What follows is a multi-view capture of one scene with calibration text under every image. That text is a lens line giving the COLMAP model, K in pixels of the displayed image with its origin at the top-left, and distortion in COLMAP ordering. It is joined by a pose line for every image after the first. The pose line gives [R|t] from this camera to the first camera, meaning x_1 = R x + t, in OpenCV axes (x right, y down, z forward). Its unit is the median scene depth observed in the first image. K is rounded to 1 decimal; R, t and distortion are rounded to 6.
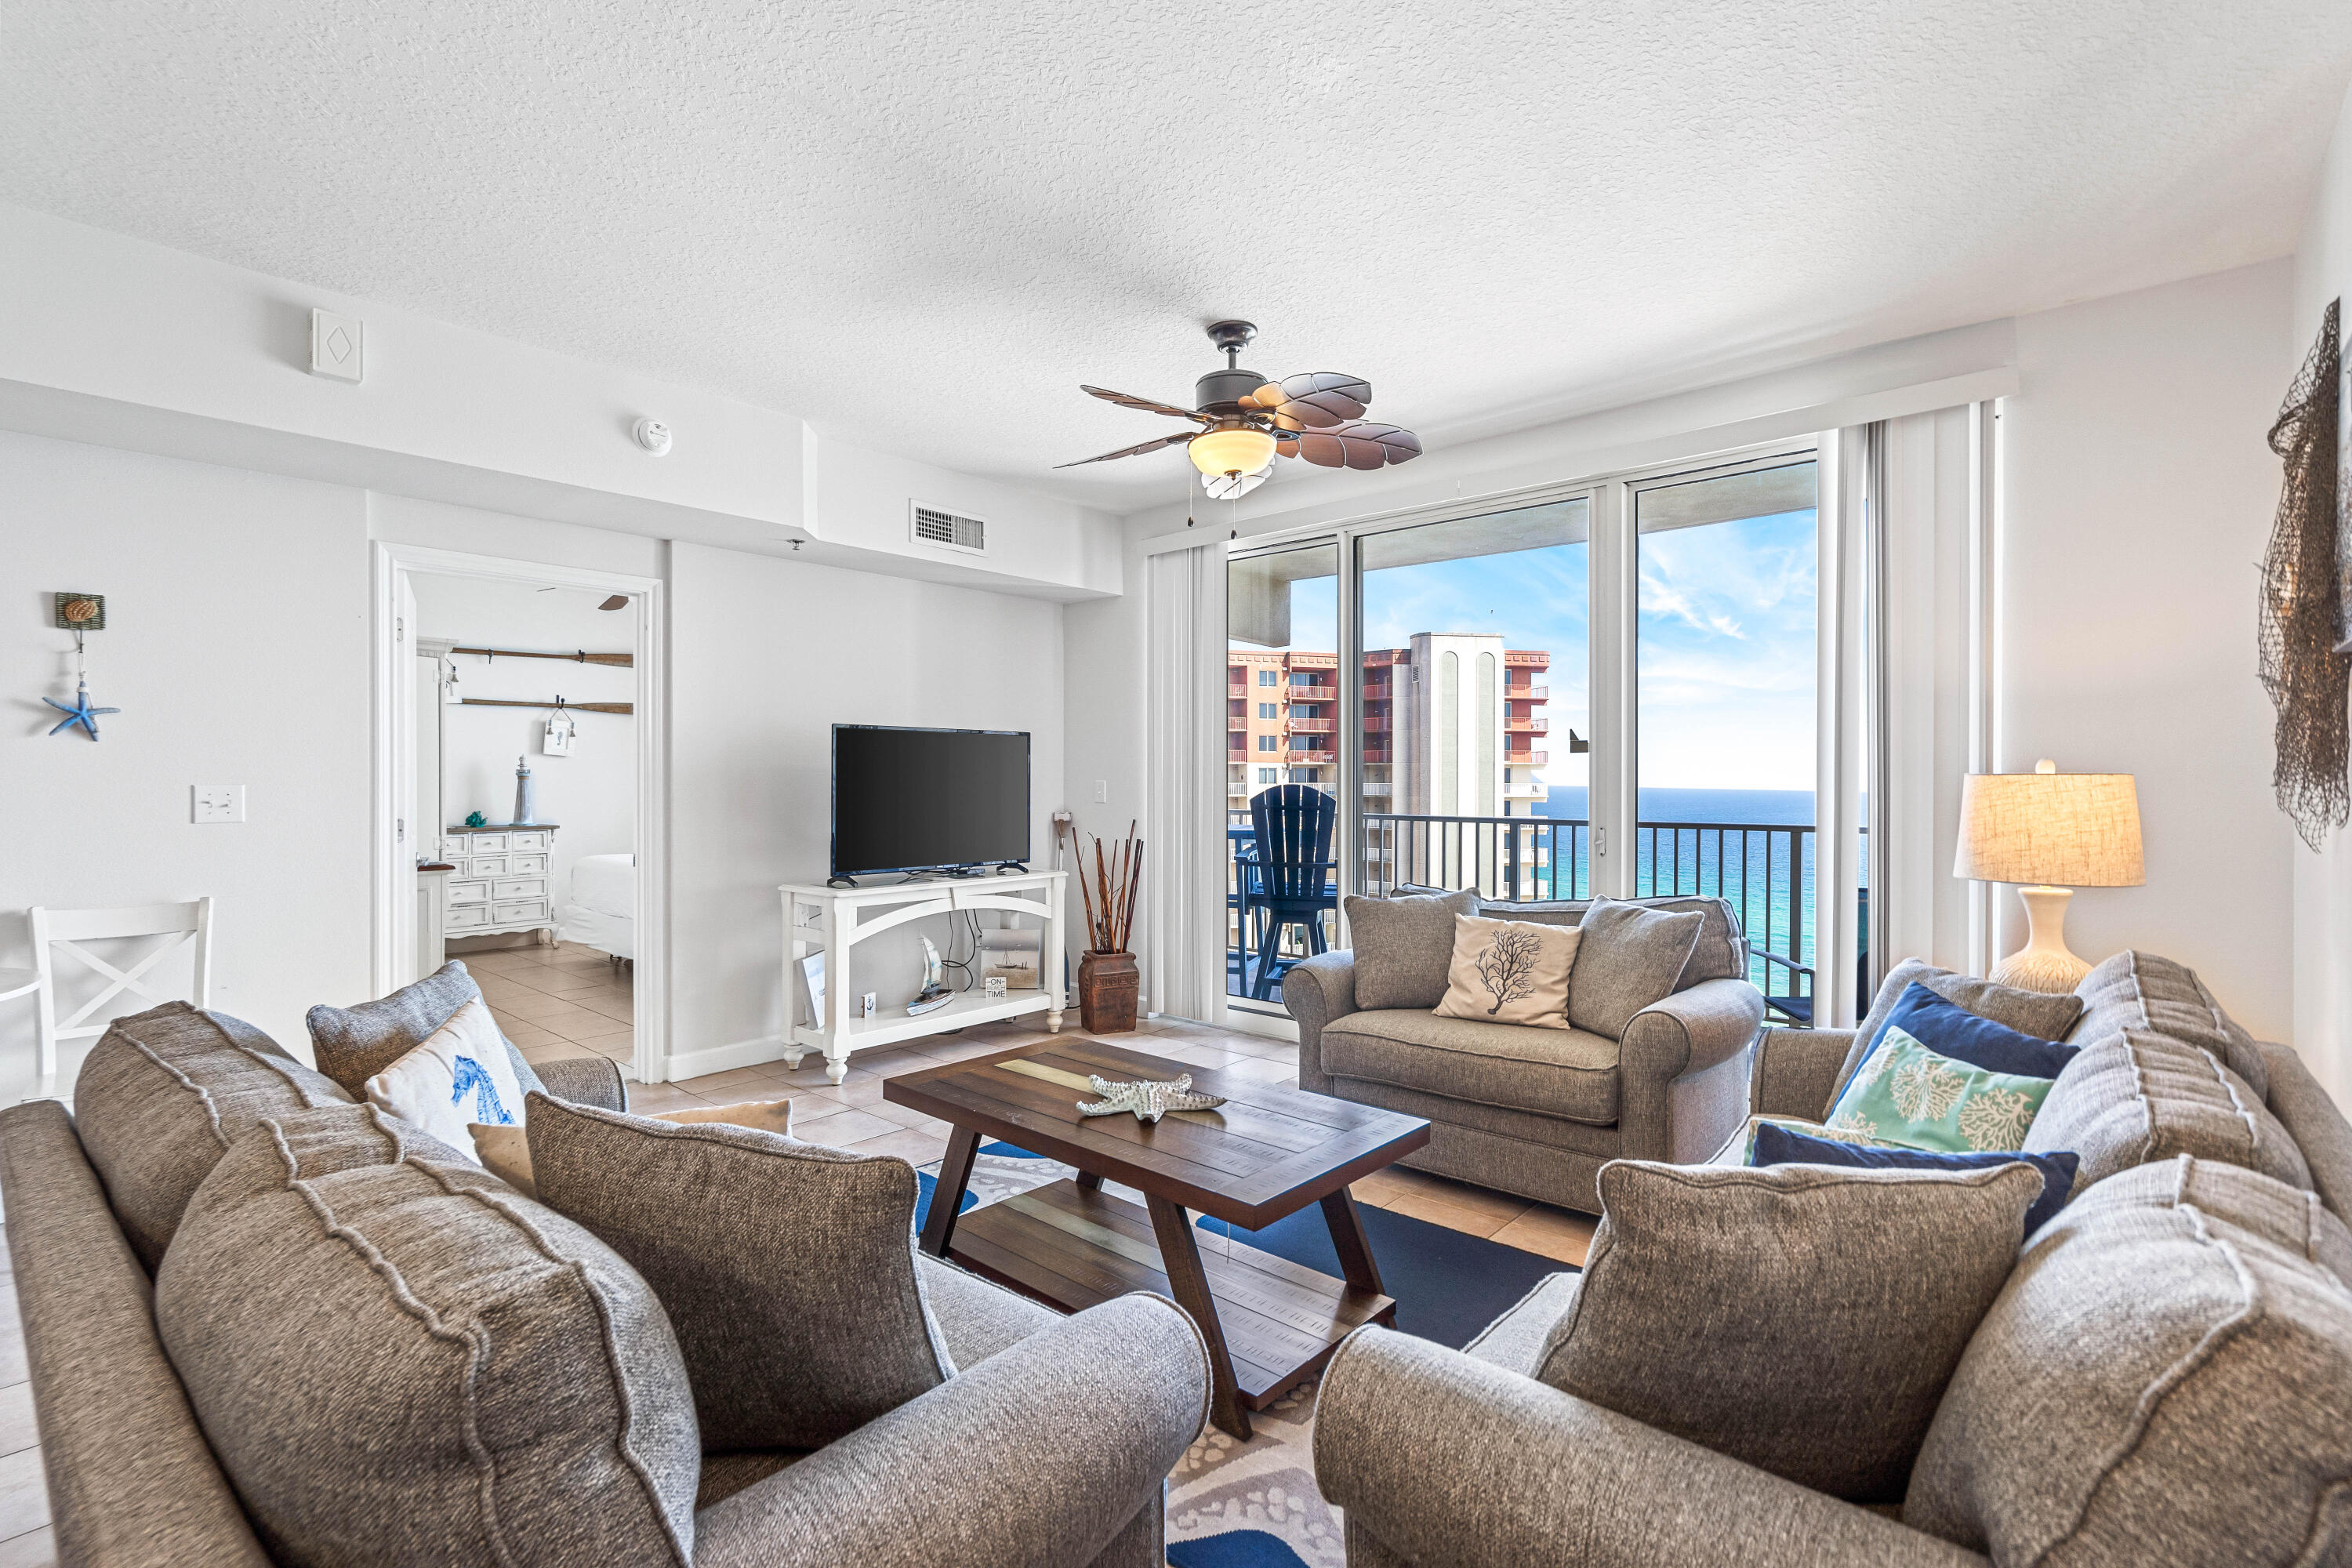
lens RADIAL K [[1089.6, 0, 1156.5], [0, 1089.6, 793.2], [0, 0, 1]] dist [0.000507, 0.000165]
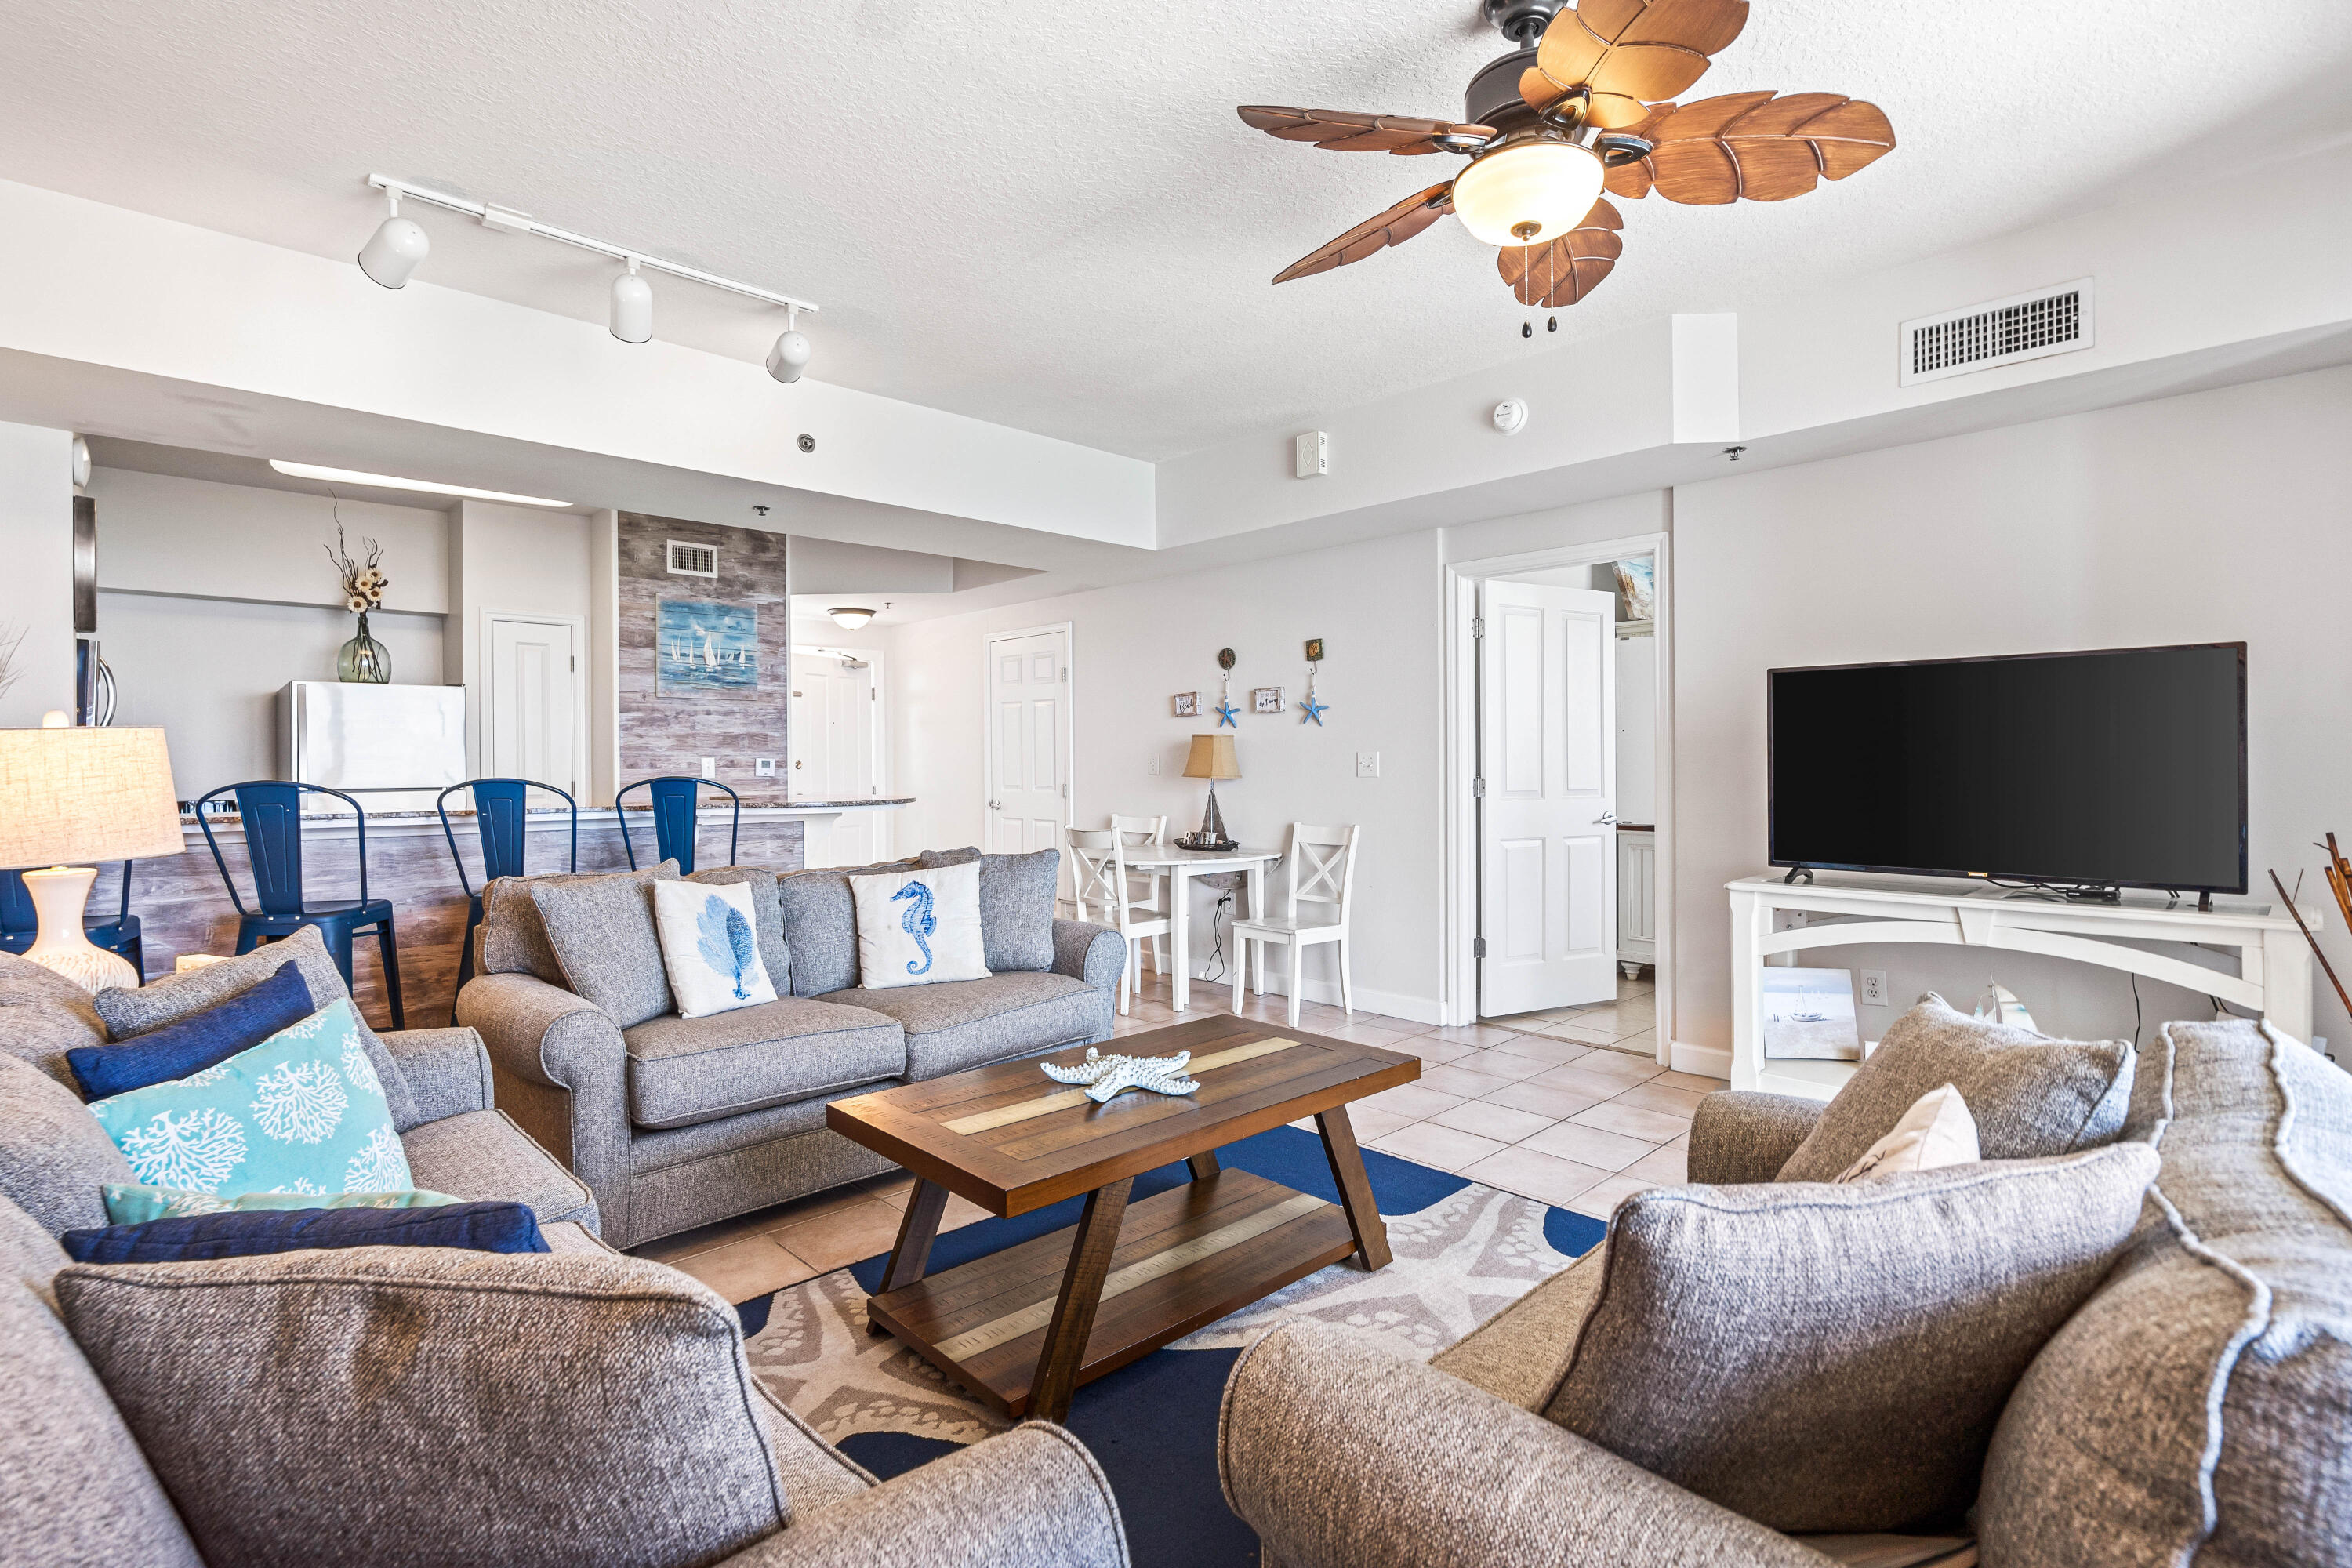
lens RADIAL K [[1098.8, 0, 1123.0], [0, 1098.8, 767.7], [0, 0, 1]] dist [-0.003165, -0.000206]
pose [[-0.103936, 0.003307, -0.994579, 0.297156], [-0.008168, 0.999958, 0.004178, 0.004597], [0.994550, 0.008558, -0.103904, 0.354807]]
